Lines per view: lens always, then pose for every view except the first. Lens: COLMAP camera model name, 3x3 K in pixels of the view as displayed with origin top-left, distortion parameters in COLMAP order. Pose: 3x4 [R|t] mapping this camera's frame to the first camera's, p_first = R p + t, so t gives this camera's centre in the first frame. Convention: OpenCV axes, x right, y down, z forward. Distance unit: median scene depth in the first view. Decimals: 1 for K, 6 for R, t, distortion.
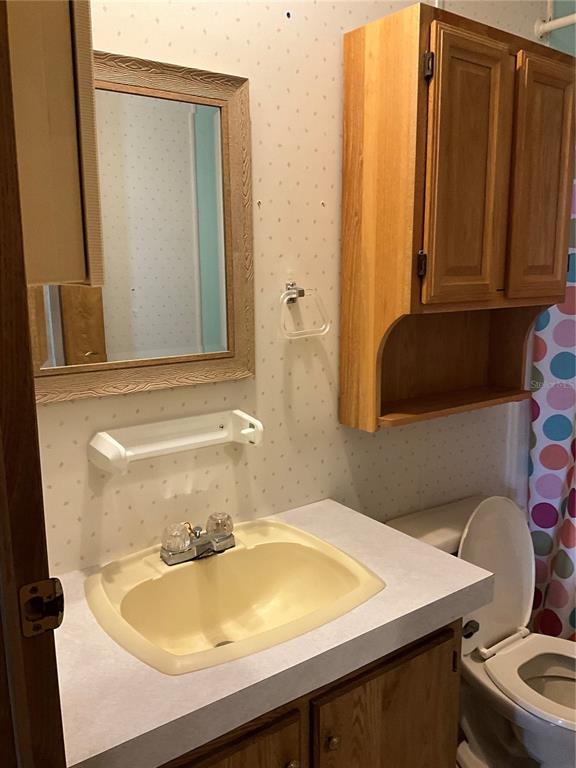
lens RADIAL K [[625.6, 0, 286.5], [0, 625.6, 380.7], [0, 0, 1]] dist [0.011413, -0.028169]
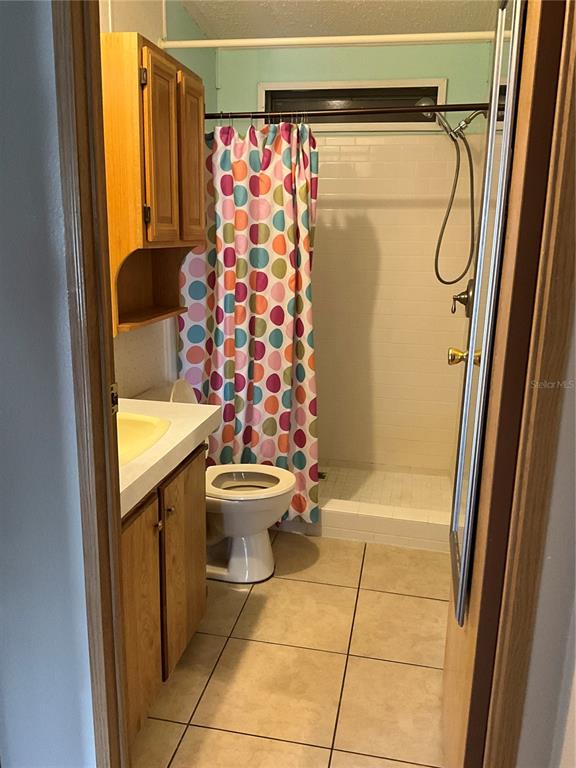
lens RADIAL K [[625.6, 0, 287.5], [0, 625.6, 385.3], [0, 0, 1]] dist [0.011413, -0.028169]
pose [[0.730556, -0.140269, 0.668291, -0.554141], [0.093021, 0.989994, 0.106104, 0.081955], [-0.676487, -0.015350, 0.736295, -0.293152]]
